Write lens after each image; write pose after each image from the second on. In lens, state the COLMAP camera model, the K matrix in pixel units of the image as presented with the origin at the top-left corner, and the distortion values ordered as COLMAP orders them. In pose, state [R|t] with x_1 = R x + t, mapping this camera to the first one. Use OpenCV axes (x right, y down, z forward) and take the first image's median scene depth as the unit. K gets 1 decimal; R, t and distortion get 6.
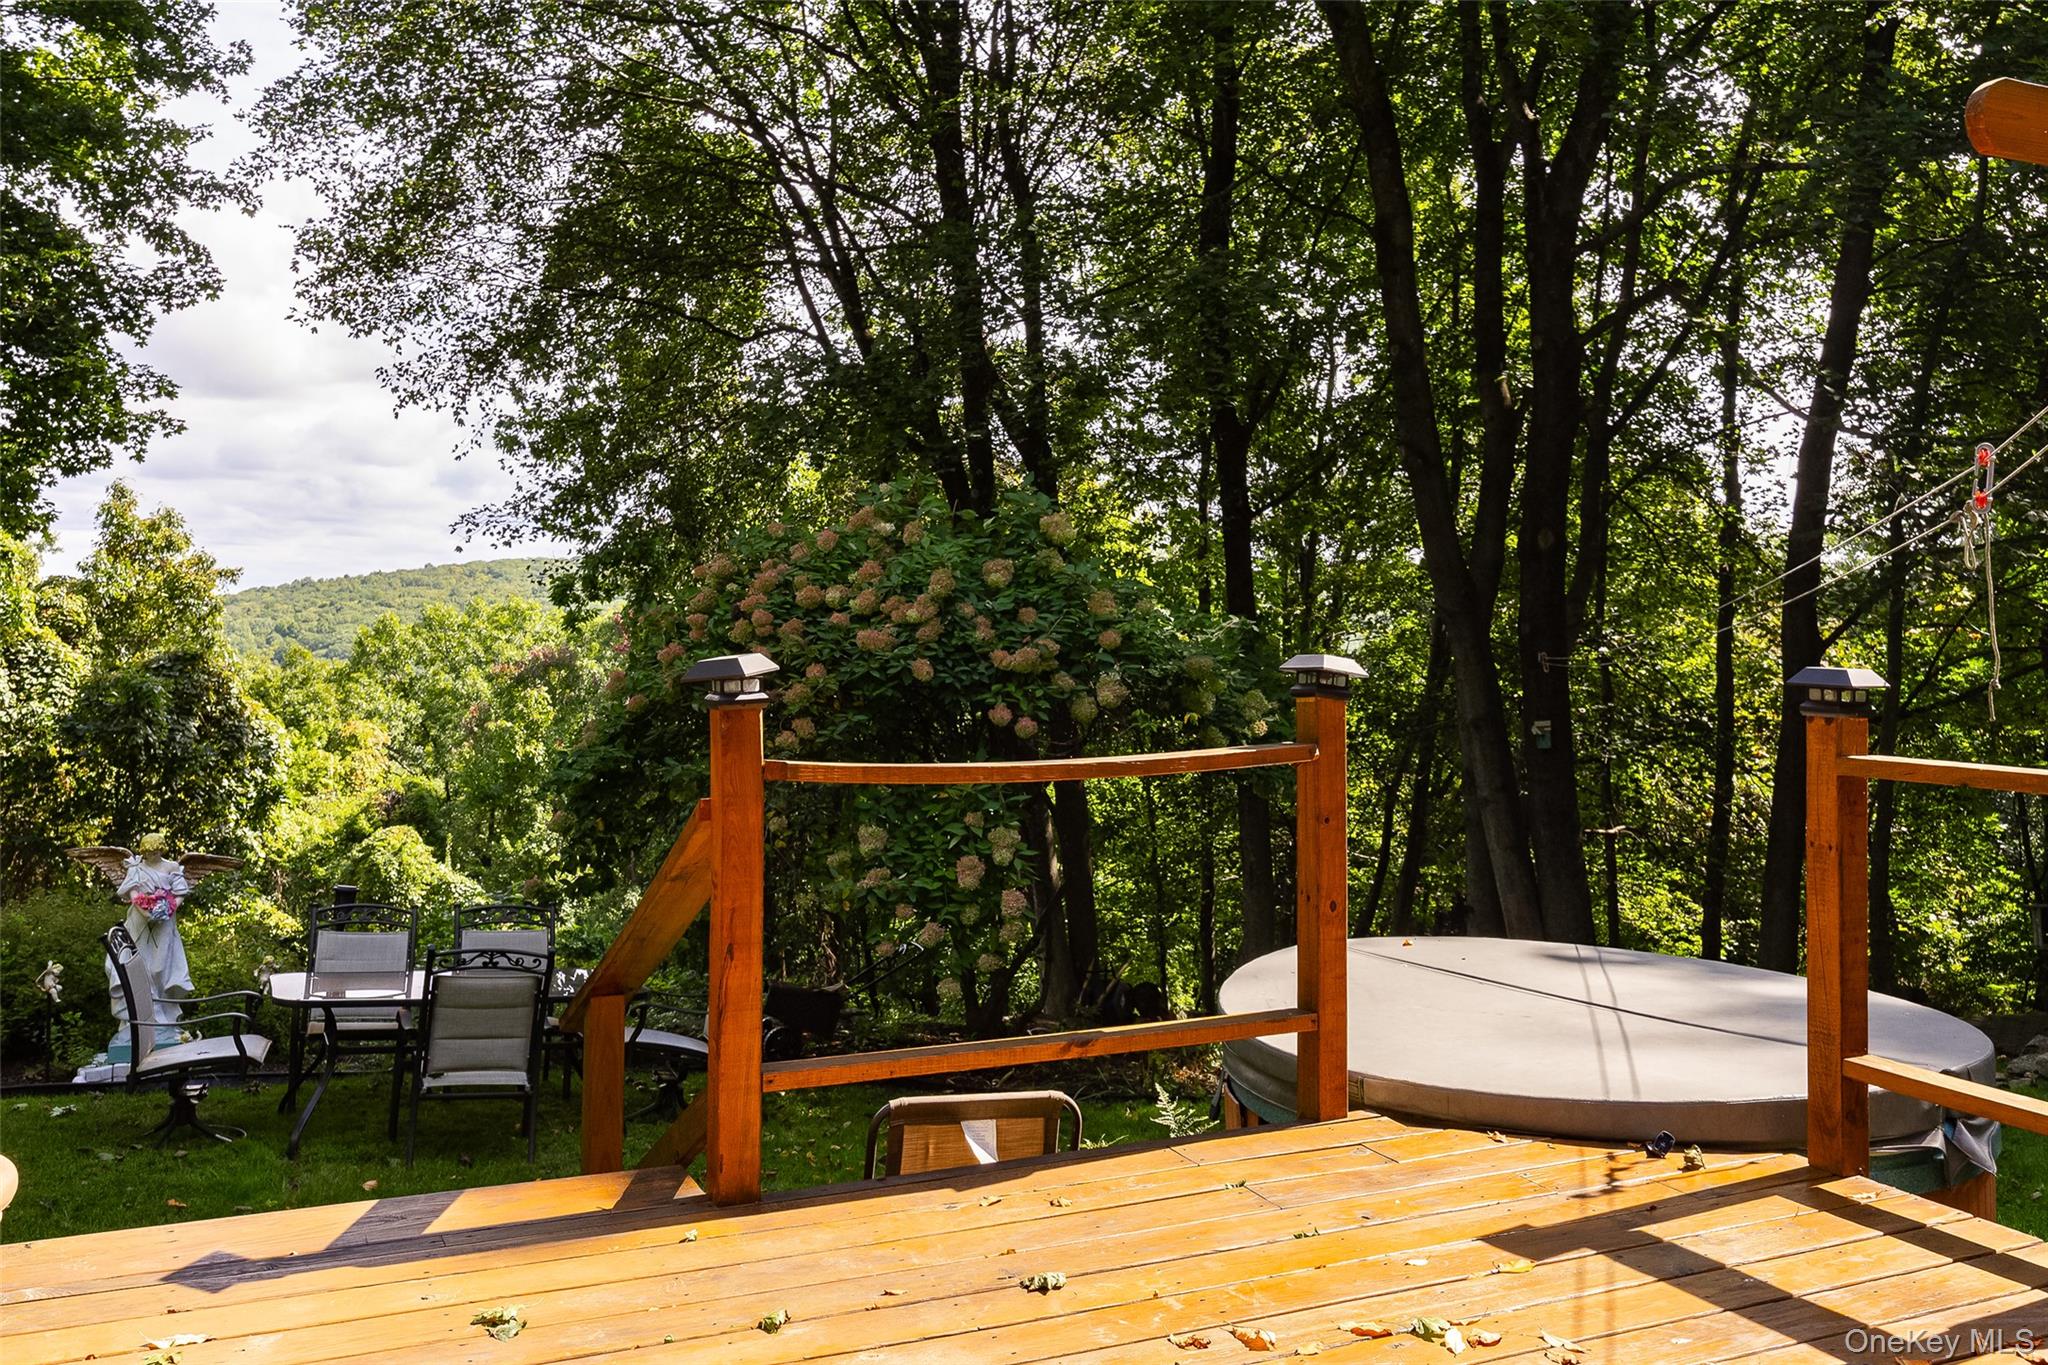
lens RADIAL K [[1807.3, 0, 1011.1], [0, 1807.3, 483.6], [0, 0, 1]] dist [-0.001852, 0.010126]
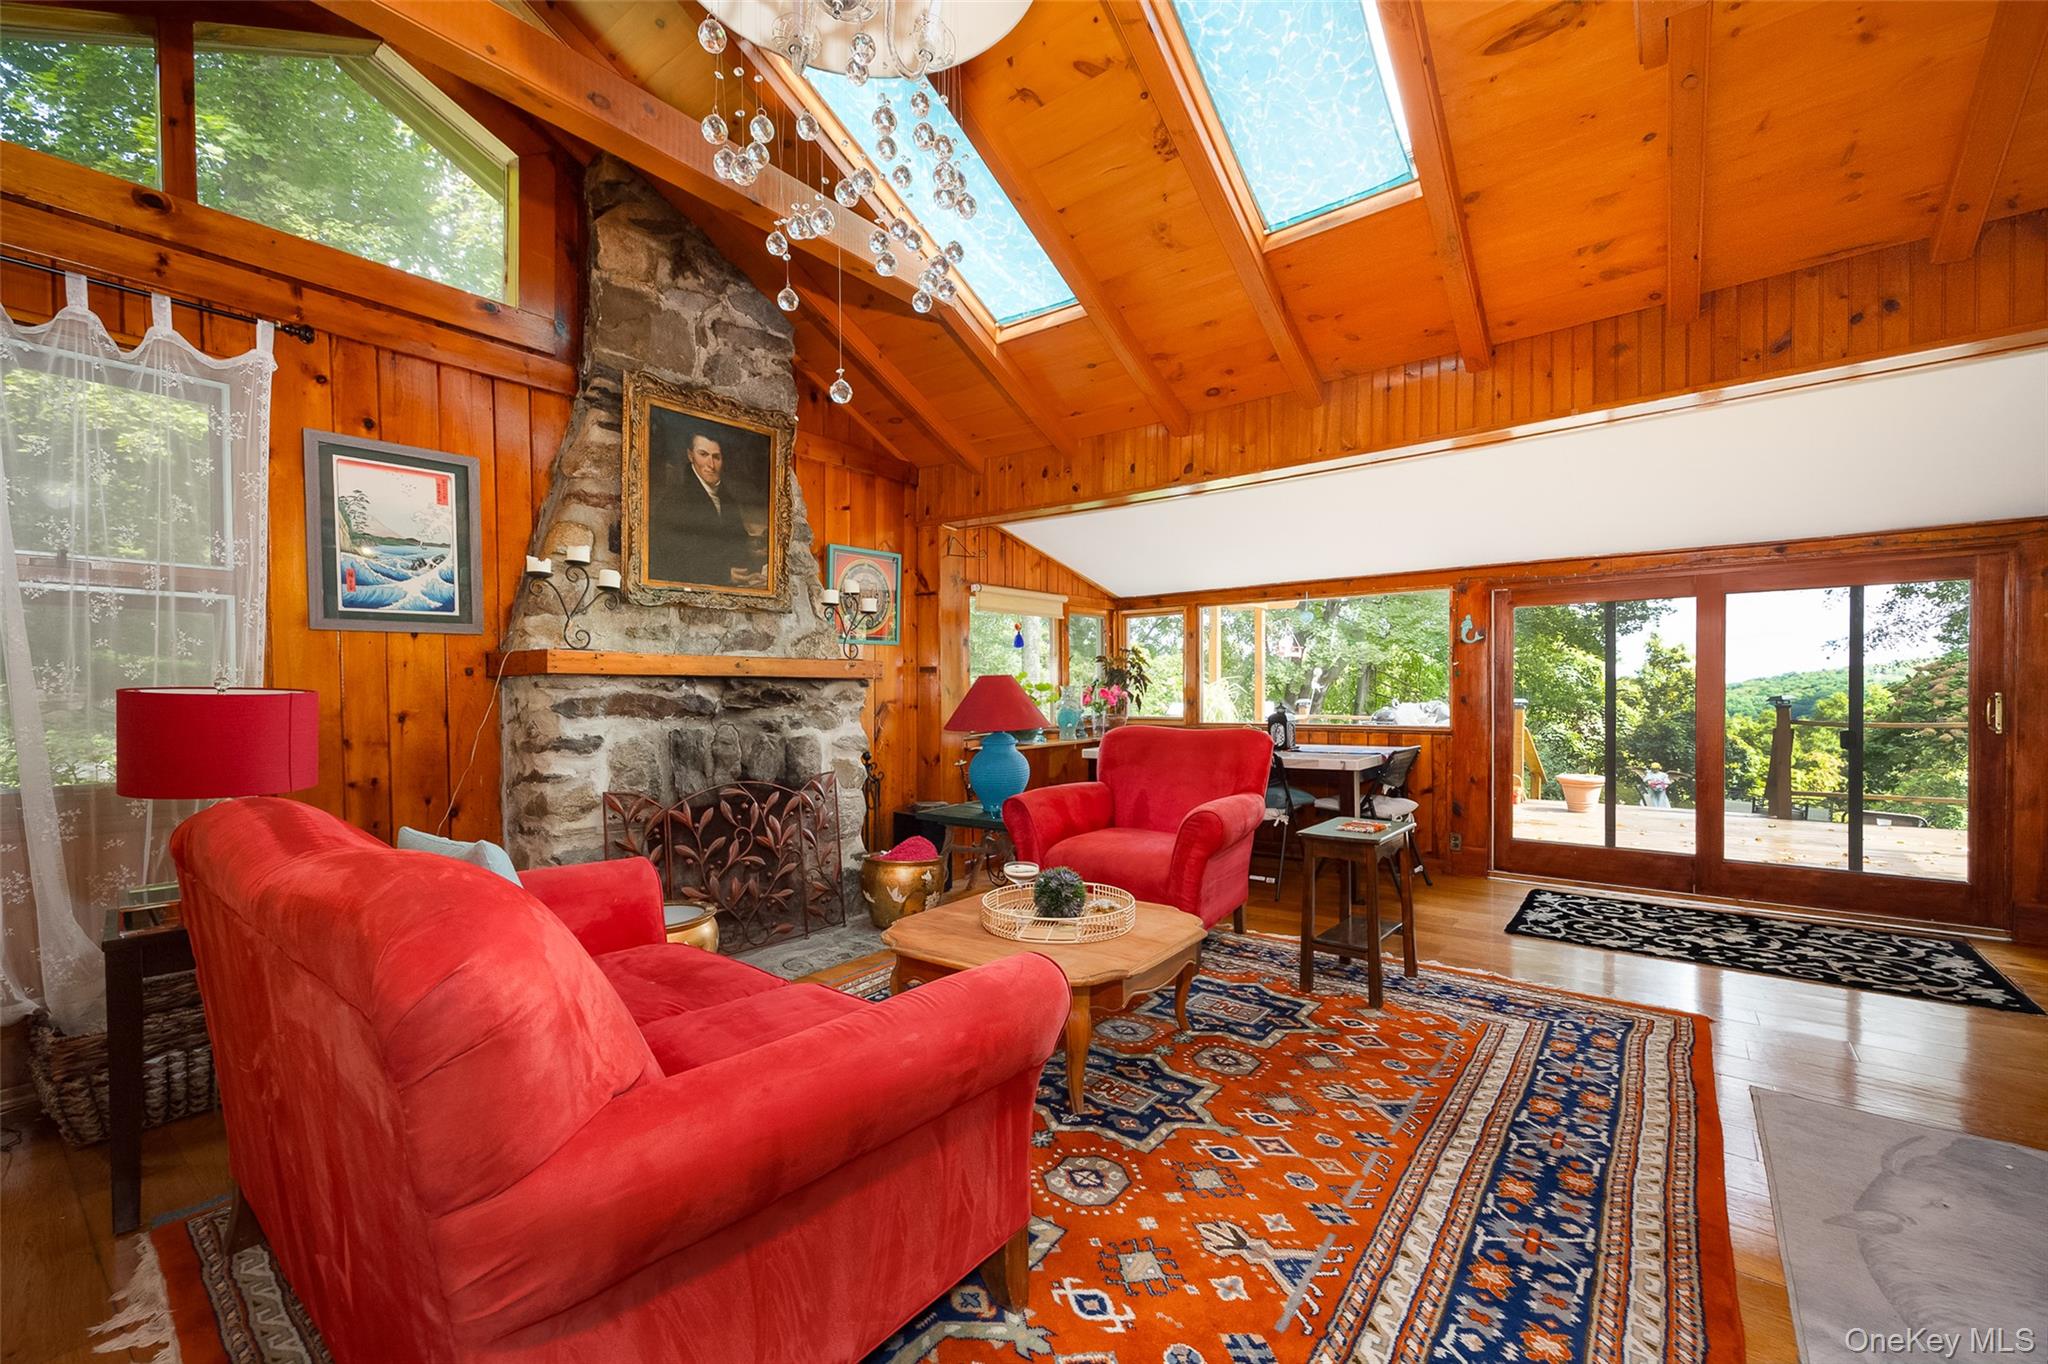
lens RADIAL K [[813.8, 0, 1037.4], [0, 813.8, 707.6], [0, 0, 1]] dist [0.002565, 0.000278]
pose [[0.443989, 0.002400, -0.896029, 0.122254], [0.075819, 0.996309, 0.040237, -0.013811], [0.892819, -0.085800, 0.442169, -0.219580]]
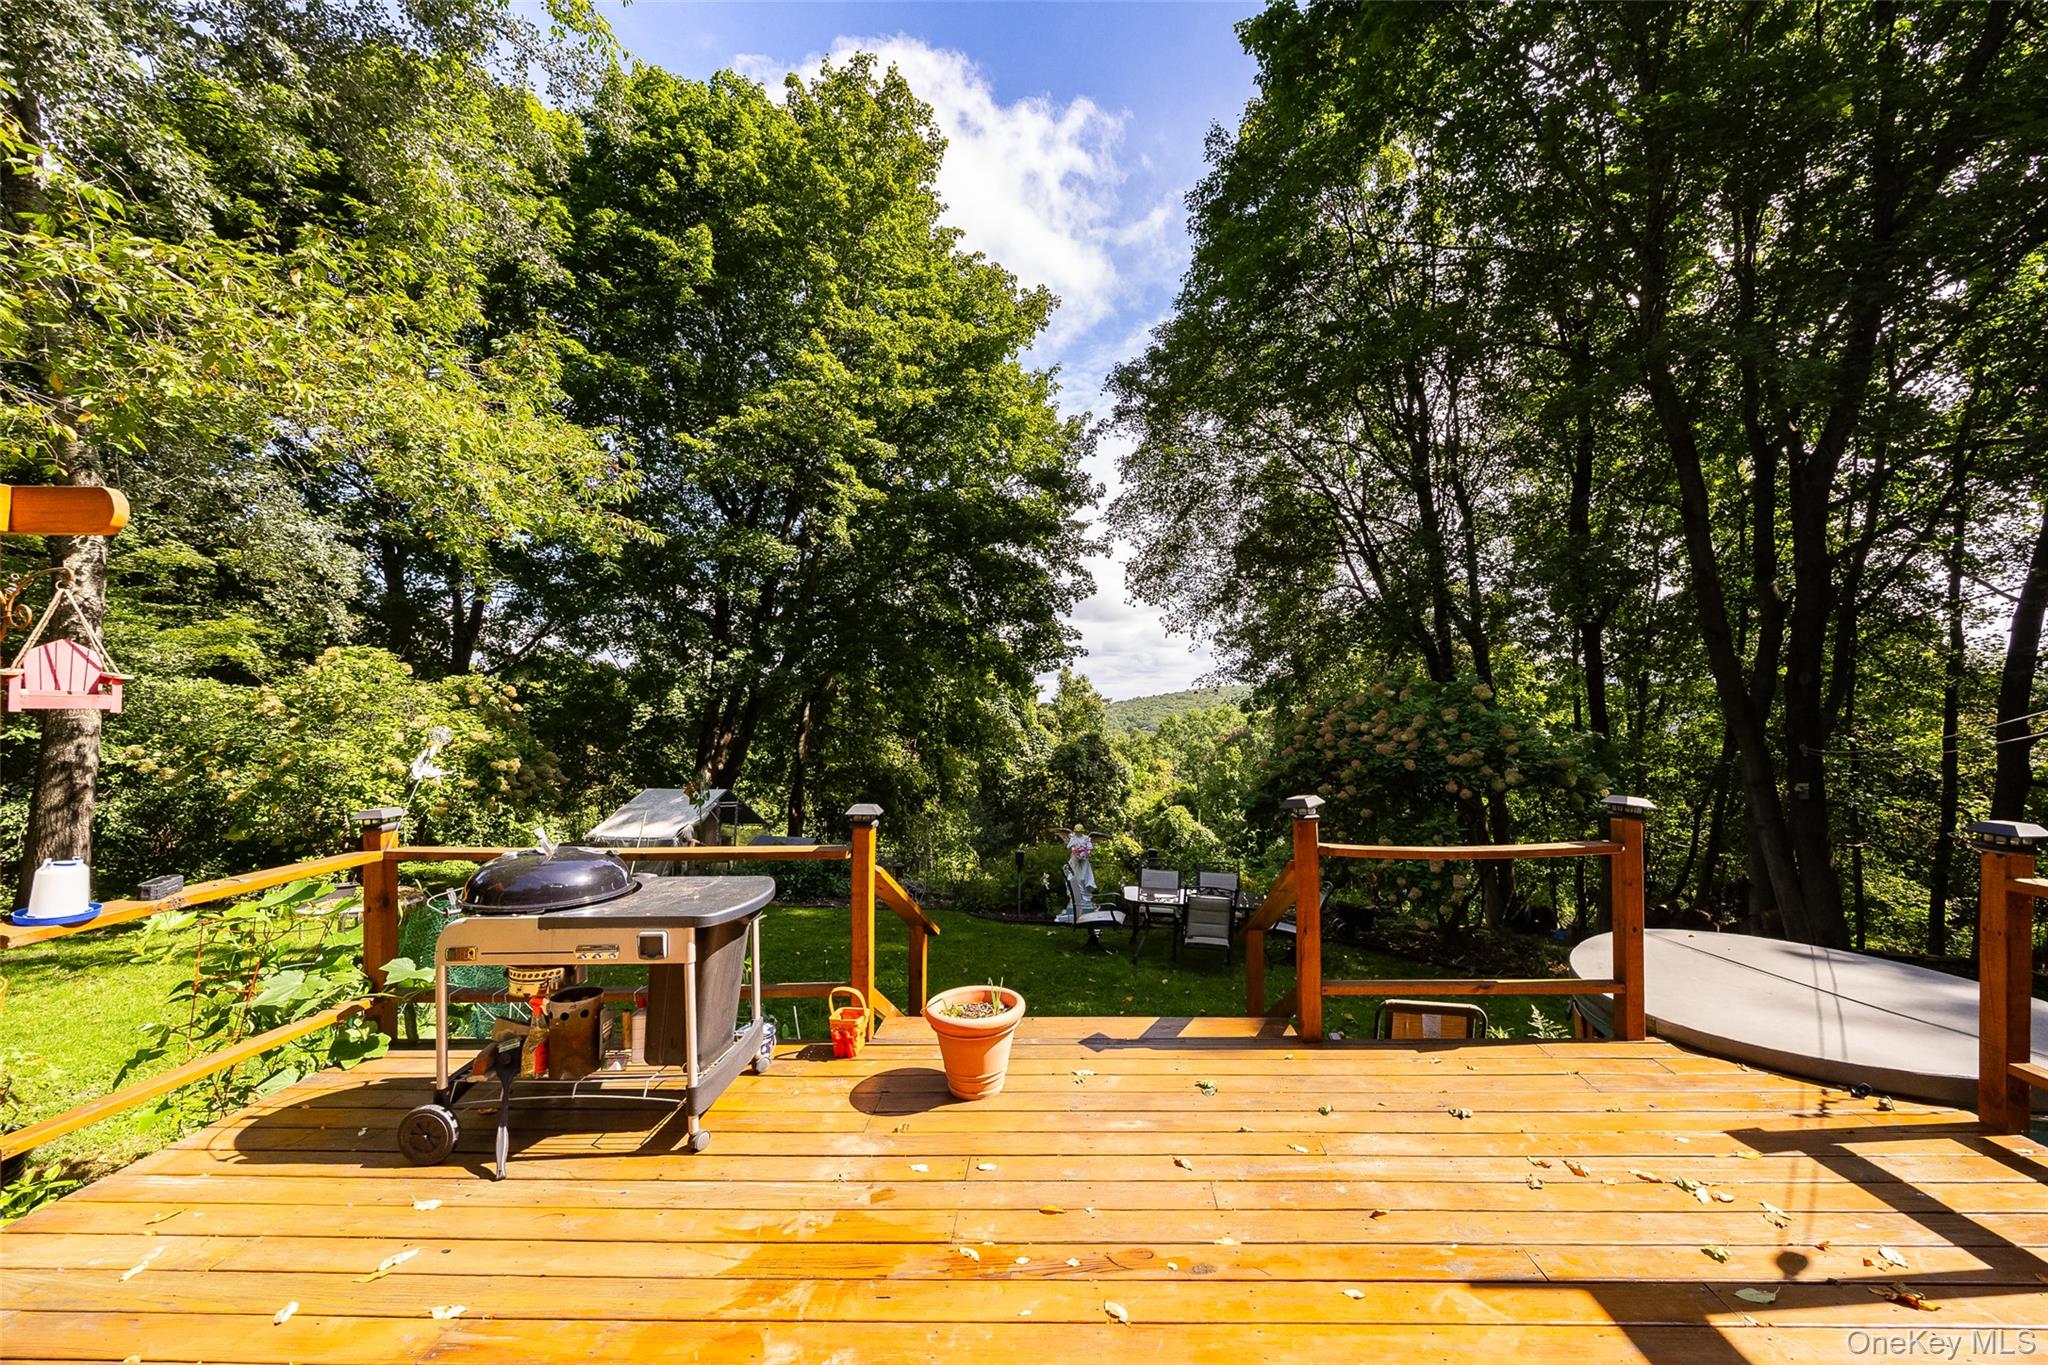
lens RADIAL K [[813.8, 0, 1075.0], [0, 813.8, 705.6], [0, 0, 1]] dist [0.002565, 0.000278]
pose [[0.900823, -0.020393, -0.433708, 0.004549], [0.048058, 0.997442, 0.052916, -0.012873], [0.431520, -0.068511, 0.899498, -0.000335]]
